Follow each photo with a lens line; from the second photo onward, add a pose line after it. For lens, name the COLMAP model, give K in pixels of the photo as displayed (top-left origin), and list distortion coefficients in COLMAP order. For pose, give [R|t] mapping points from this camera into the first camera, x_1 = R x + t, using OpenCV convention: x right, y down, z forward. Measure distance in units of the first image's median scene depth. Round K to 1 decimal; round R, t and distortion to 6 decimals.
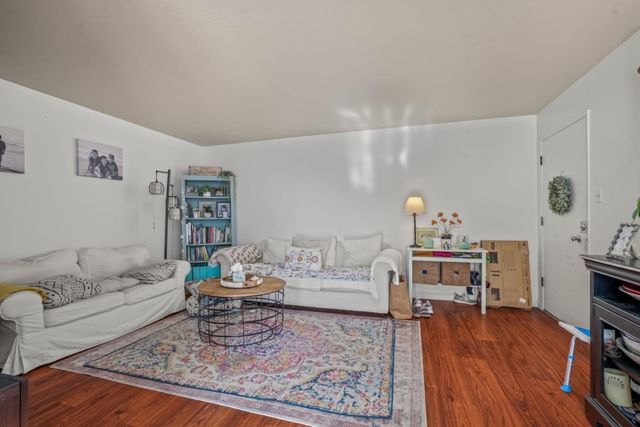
lens RADIAL K [[289.0, 0, 316.3], [0, 289.0, 216.9], [0, 0, 1]] dist [-0.000123, 0.000879]
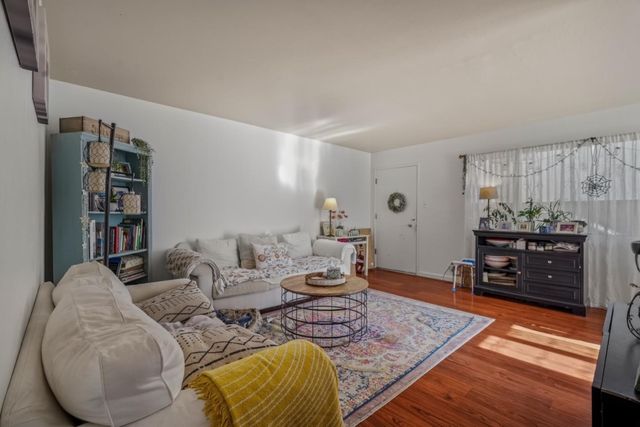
lens RADIAL K [[296.1, 0, 311.3], [0, 296.1, 213.1], [0, 0, 1]] dist [-0.000217, 0.000279]
pose [[0.487109, 0.009224, 0.873292, -1.003390], [-0.013400, 0.999905, -0.003087, 0.006058], [-0.873238, -0.010199, 0.487187, 0.490930]]
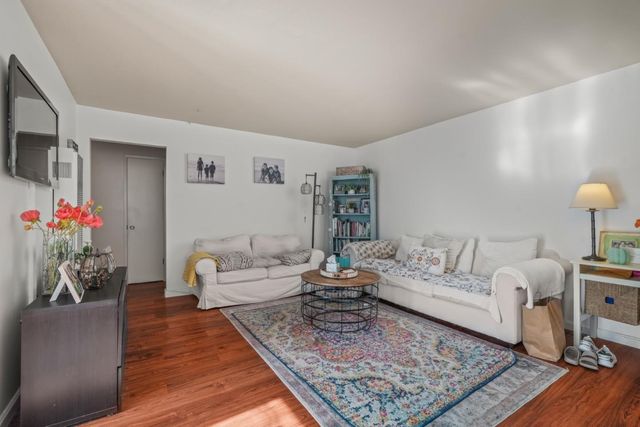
lens RADIAL K [[289.0, 0, 316.3], [0, 289.0, 216.9], [0, 0, 1]] dist [-0.000123, 0.000879]
pose [[0.767330, 0.013752, -0.641105, 0.319700], [-0.003798, 0.999850, 0.016902, -0.002060], [0.641241, -0.010534, 0.767267, 0.109141]]
